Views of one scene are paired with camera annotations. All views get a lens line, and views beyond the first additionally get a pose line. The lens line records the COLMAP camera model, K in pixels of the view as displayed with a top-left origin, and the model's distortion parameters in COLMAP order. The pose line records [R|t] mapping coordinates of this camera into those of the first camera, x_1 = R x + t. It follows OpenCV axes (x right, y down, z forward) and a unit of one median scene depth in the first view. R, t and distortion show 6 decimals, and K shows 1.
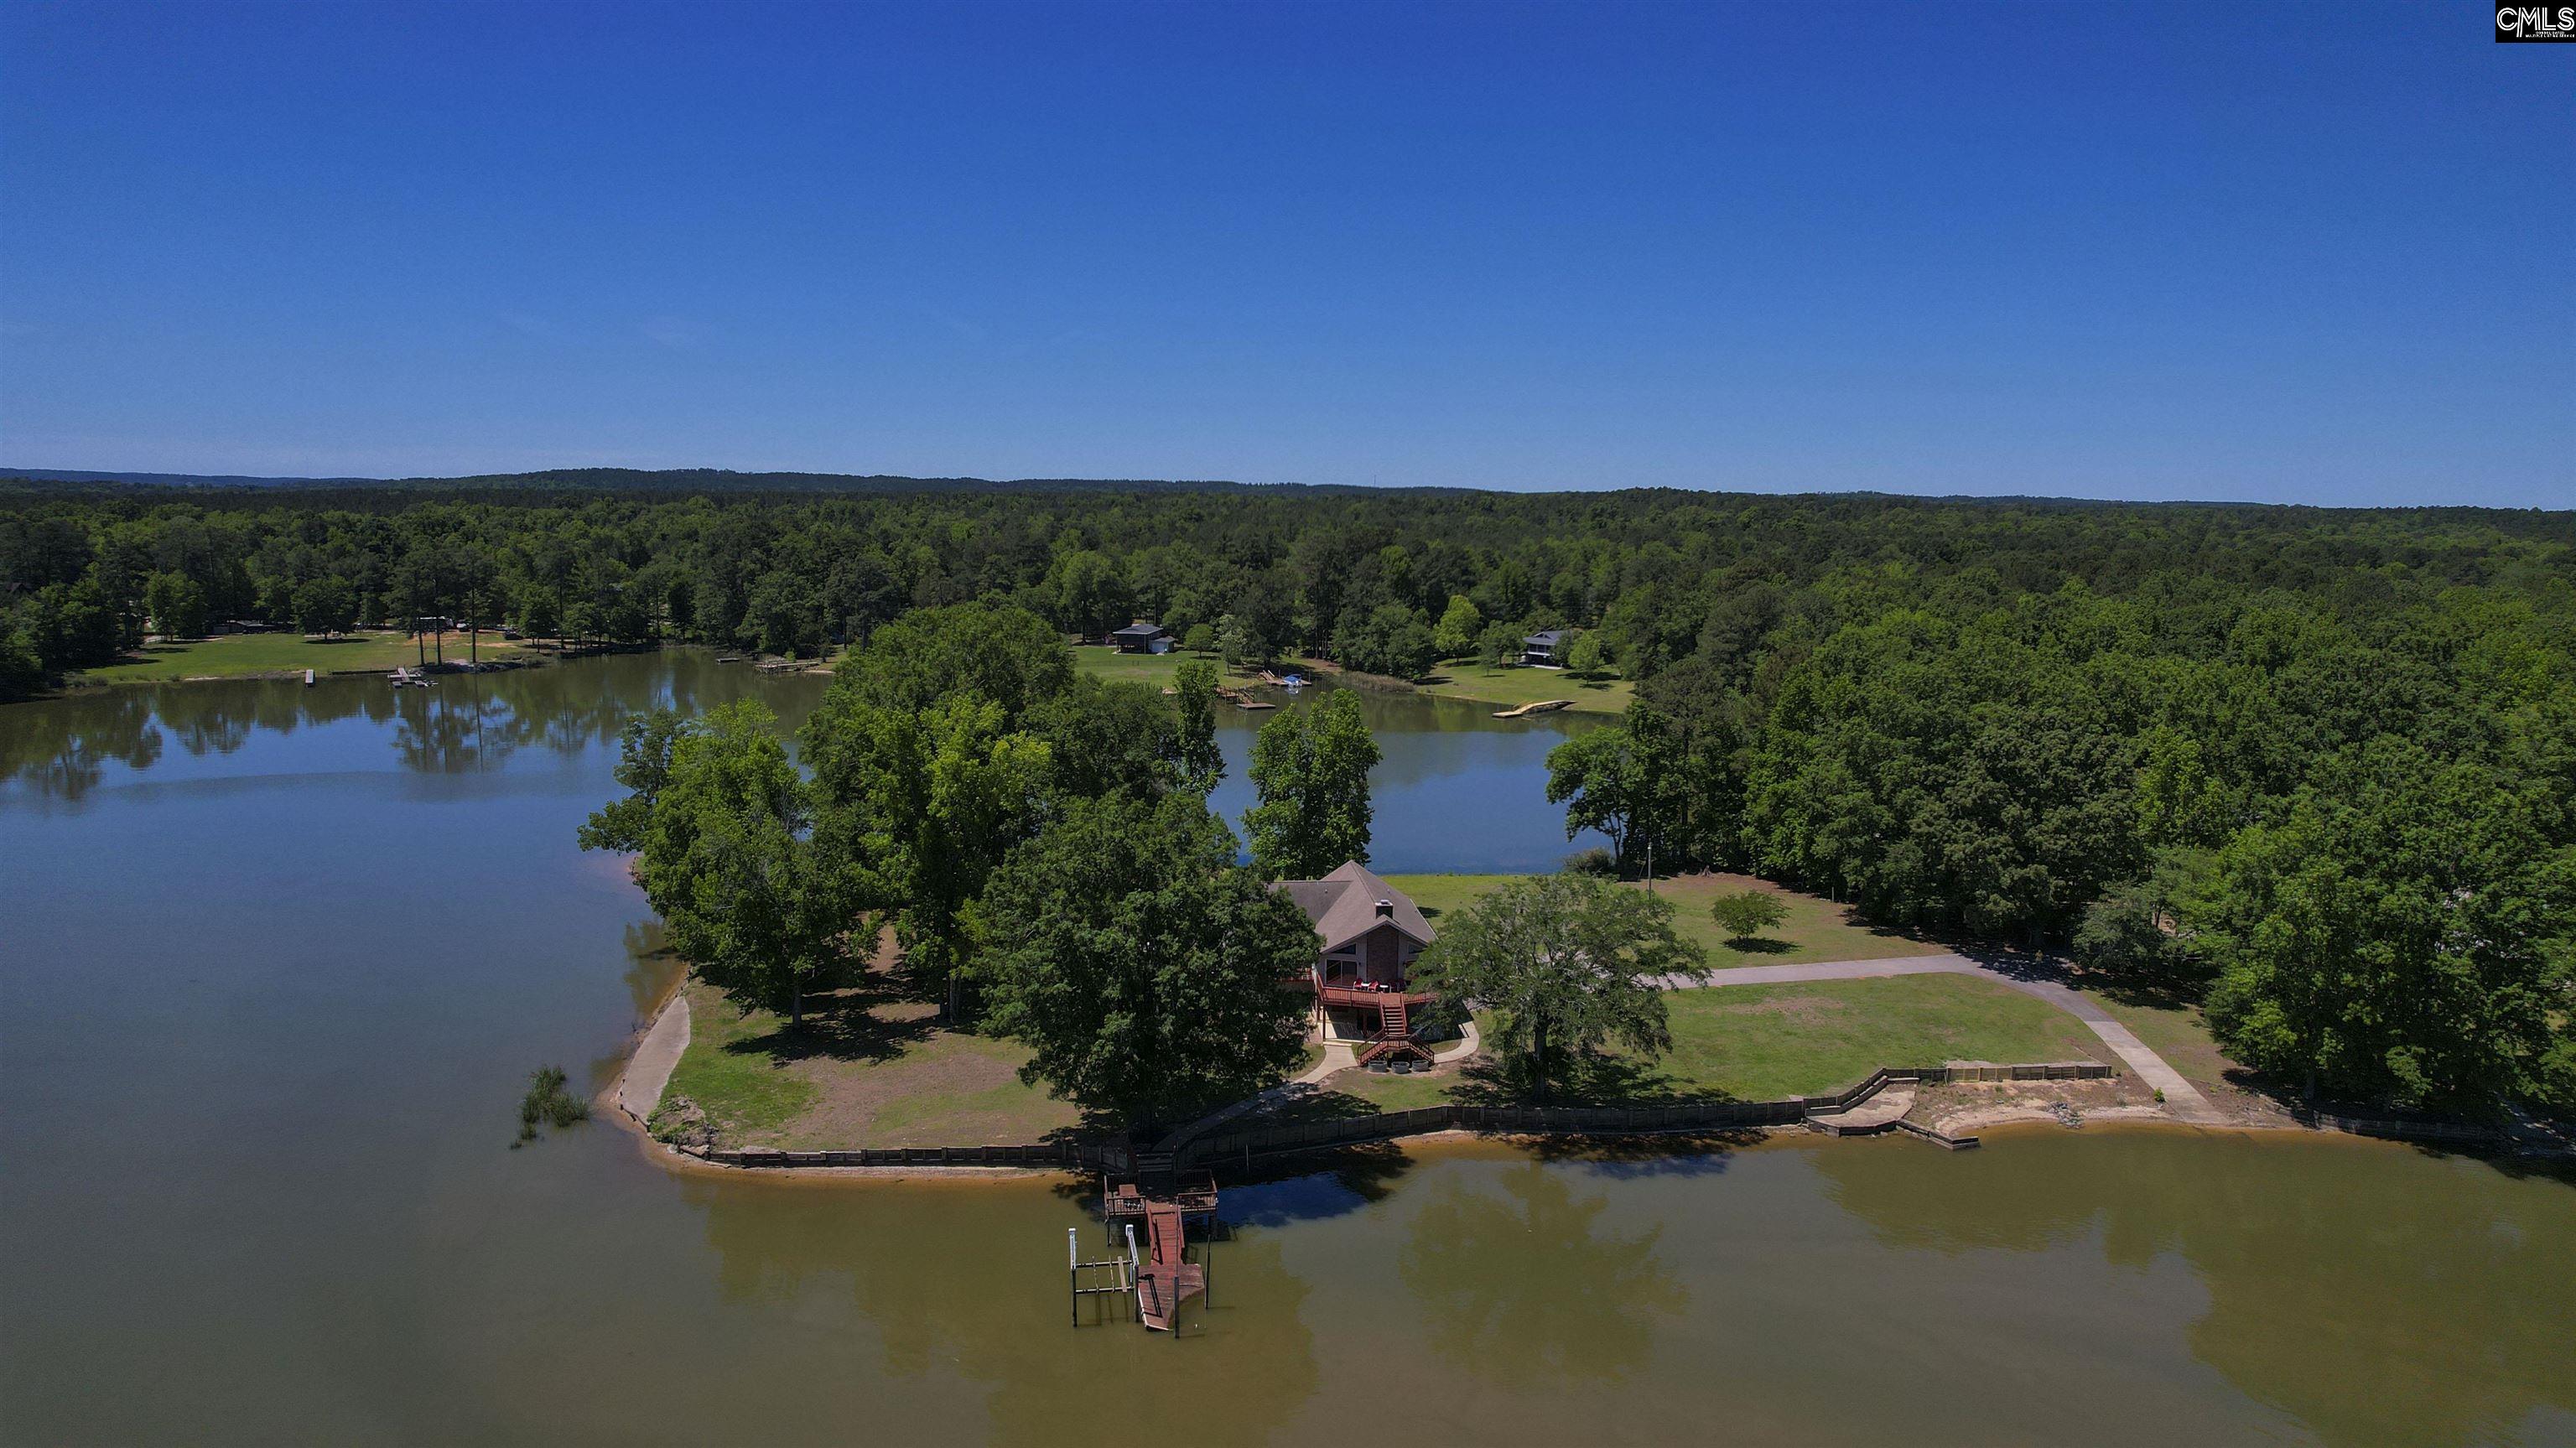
lens RADIAL K [[1654.3, 0, 1303.2], [0, 1654.3, 745.7], [0, 0, 1]] dist [-0.077595, 0.067987]
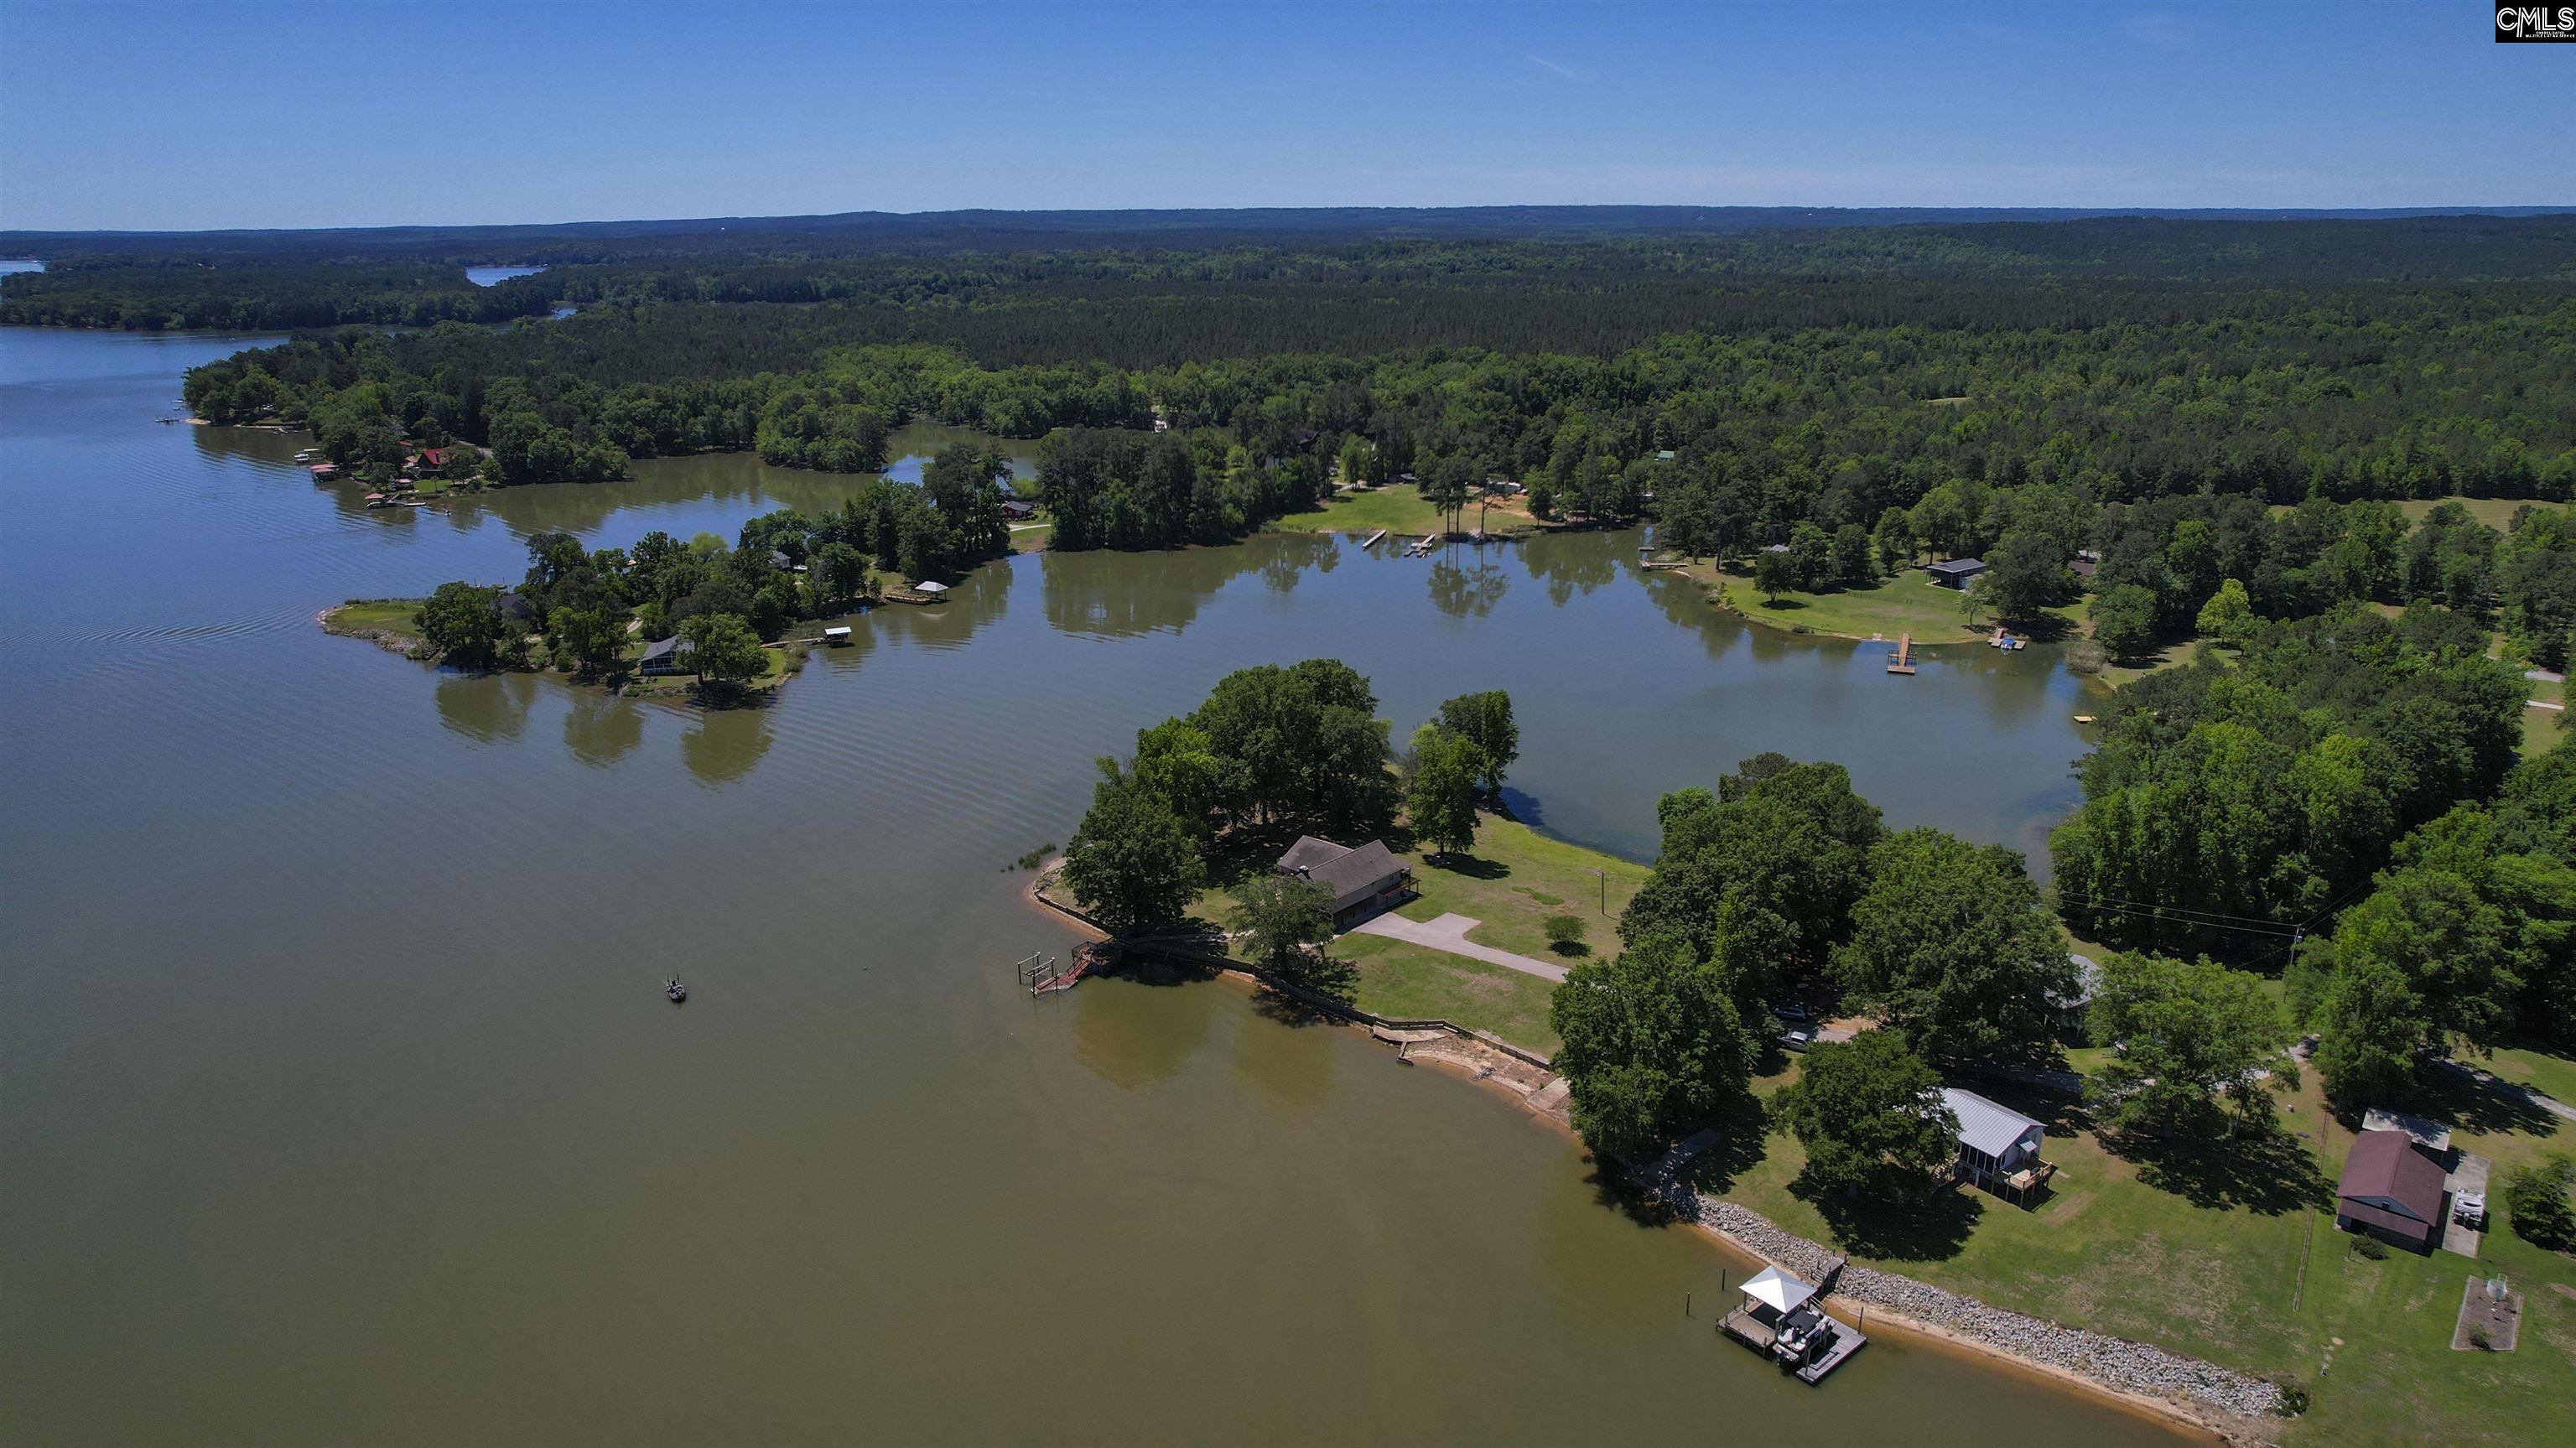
lens RADIAL K [[1654.3, 0, 1308.7], [0, 1654.3, 714.0], [0, 0, 1]] dist [-0.077595, 0.067987]
pose [[0.663509, 0.199540, -0.721069, 1.622126], [-0.090970, 0.978144, 0.186972, -0.517774], [0.742617, -0.058462, 0.667159, -0.399776]]
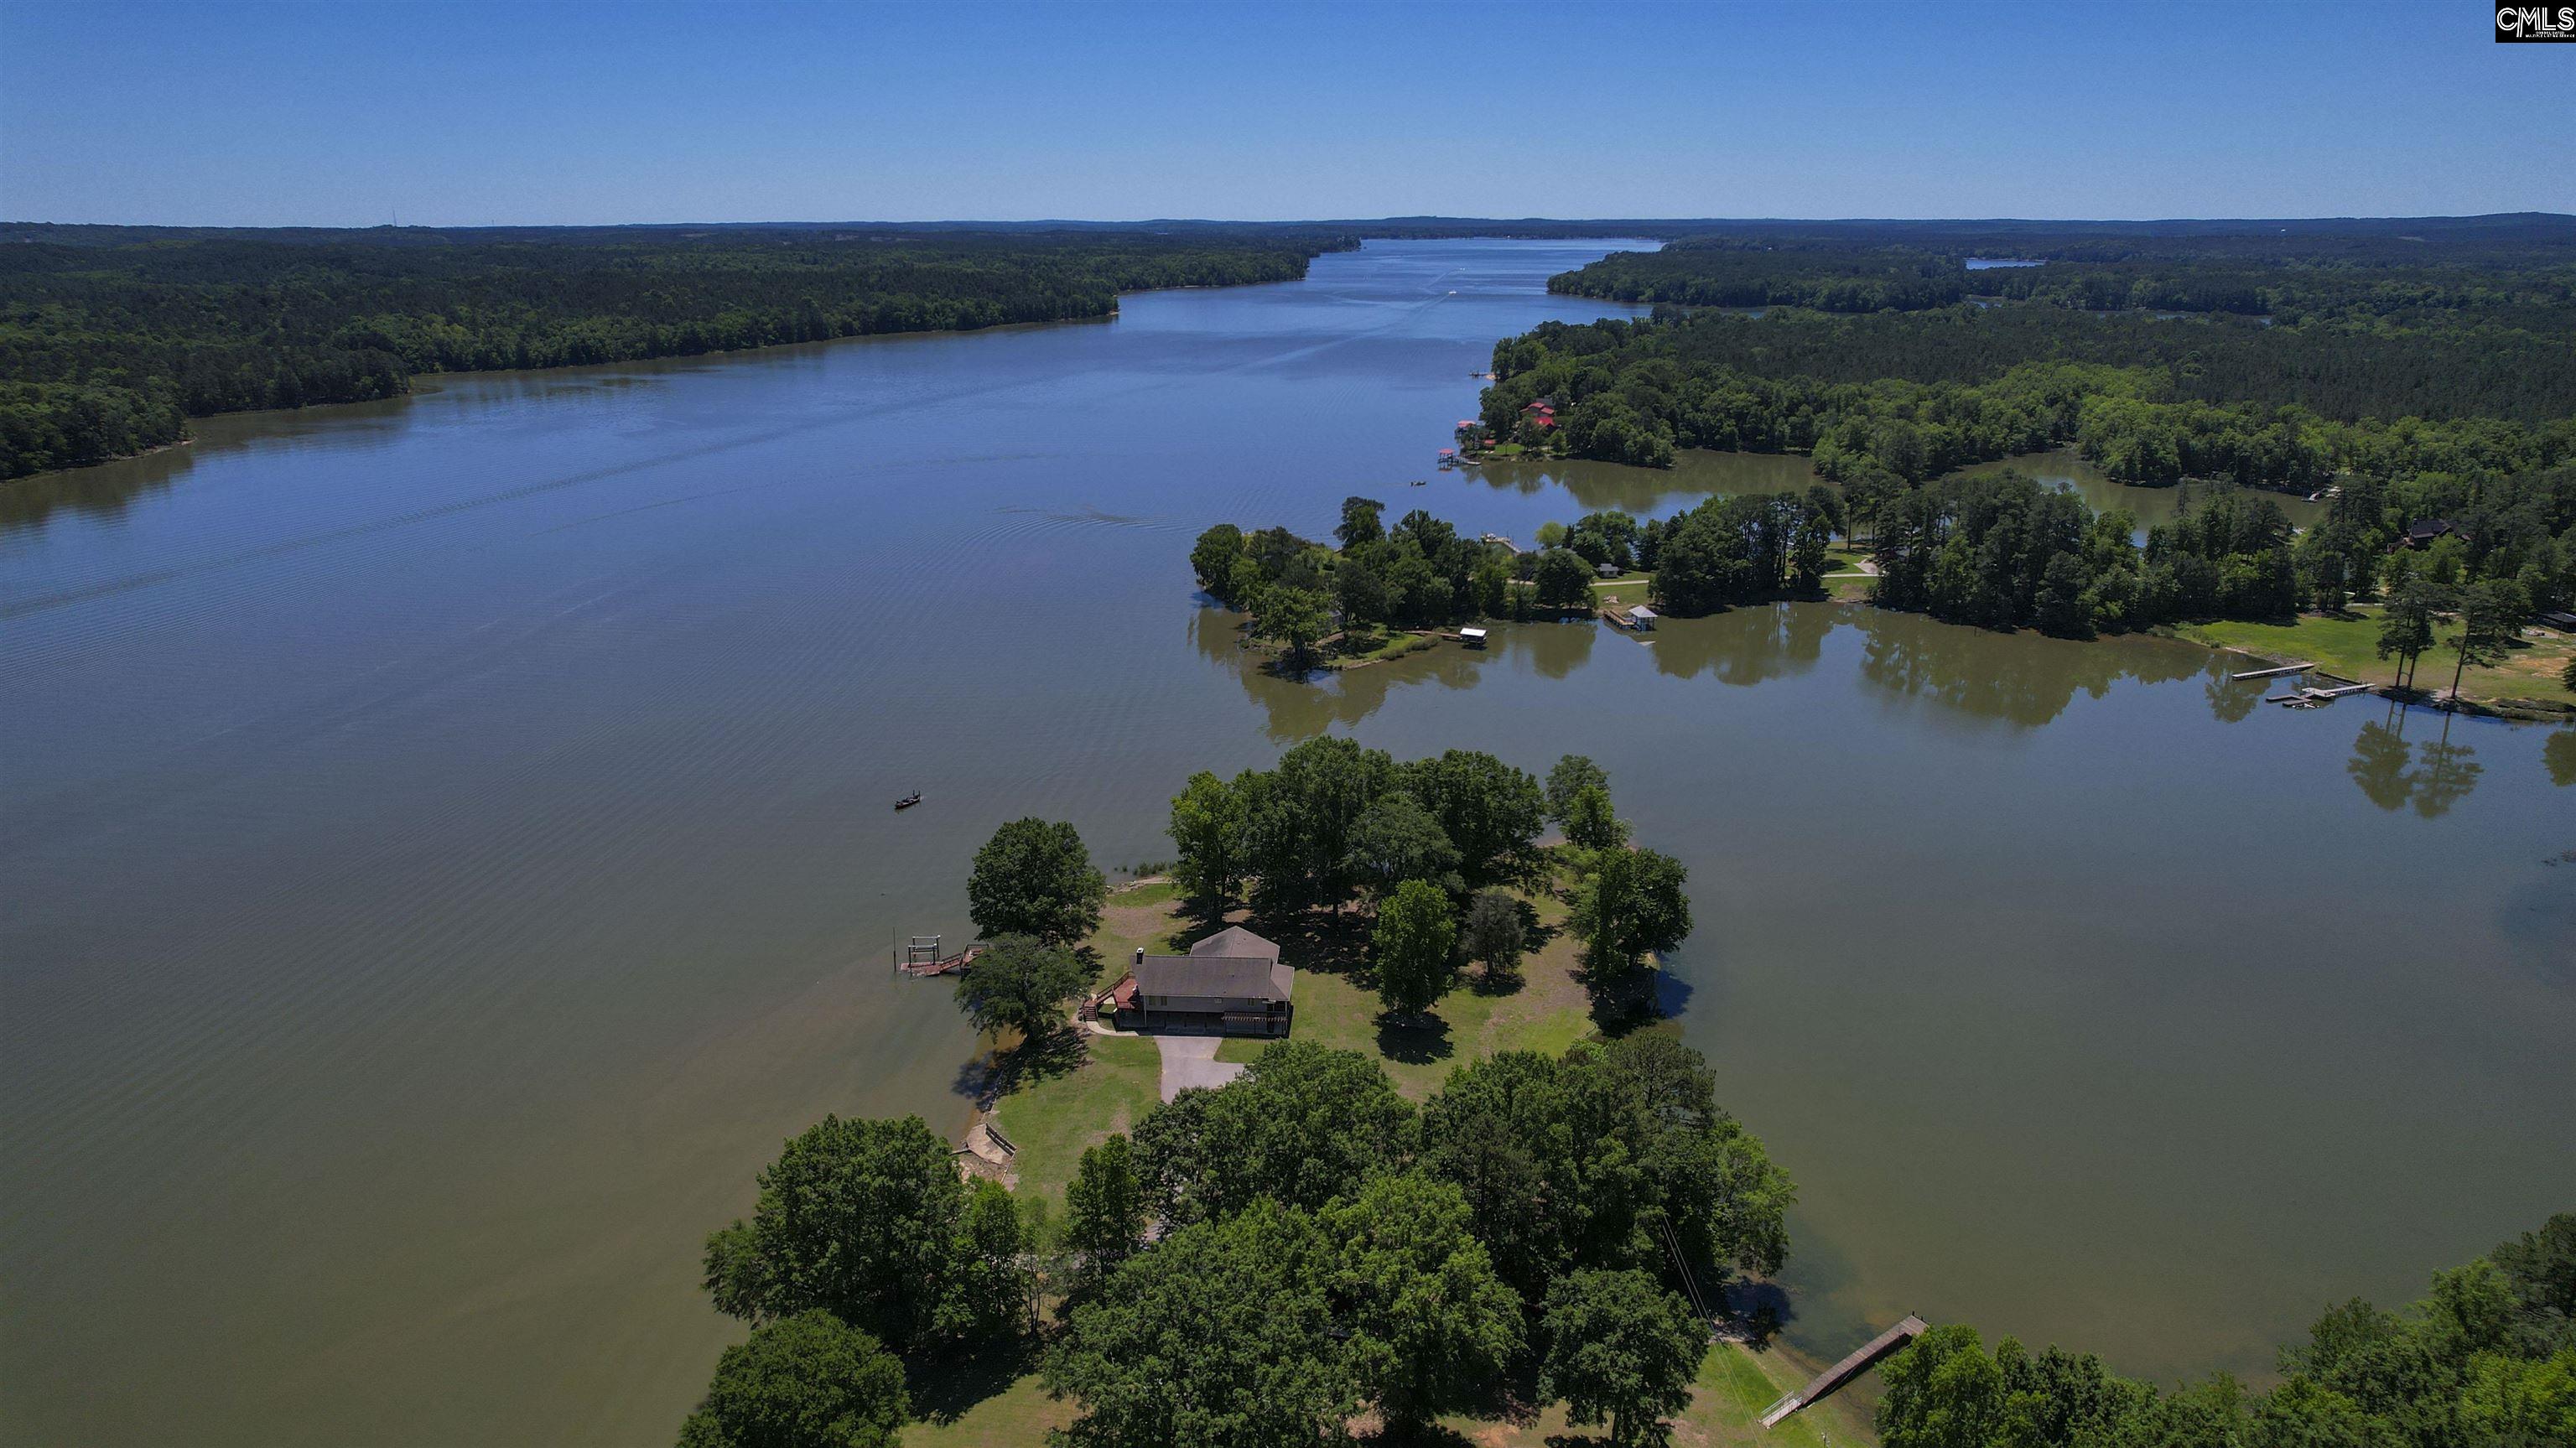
lens RADIAL K [[1654.3, 0, 1302.5], [0, 1654.3, 727.3], [0, 0, 1]] dist [-0.077595, 0.067987]
pose [[-0.170140, 0.278930, -0.945119, 1.829034], [-0.141670, 0.942216, 0.303577, -0.784224], [0.975183, 0.185545, -0.120793, 1.452400]]
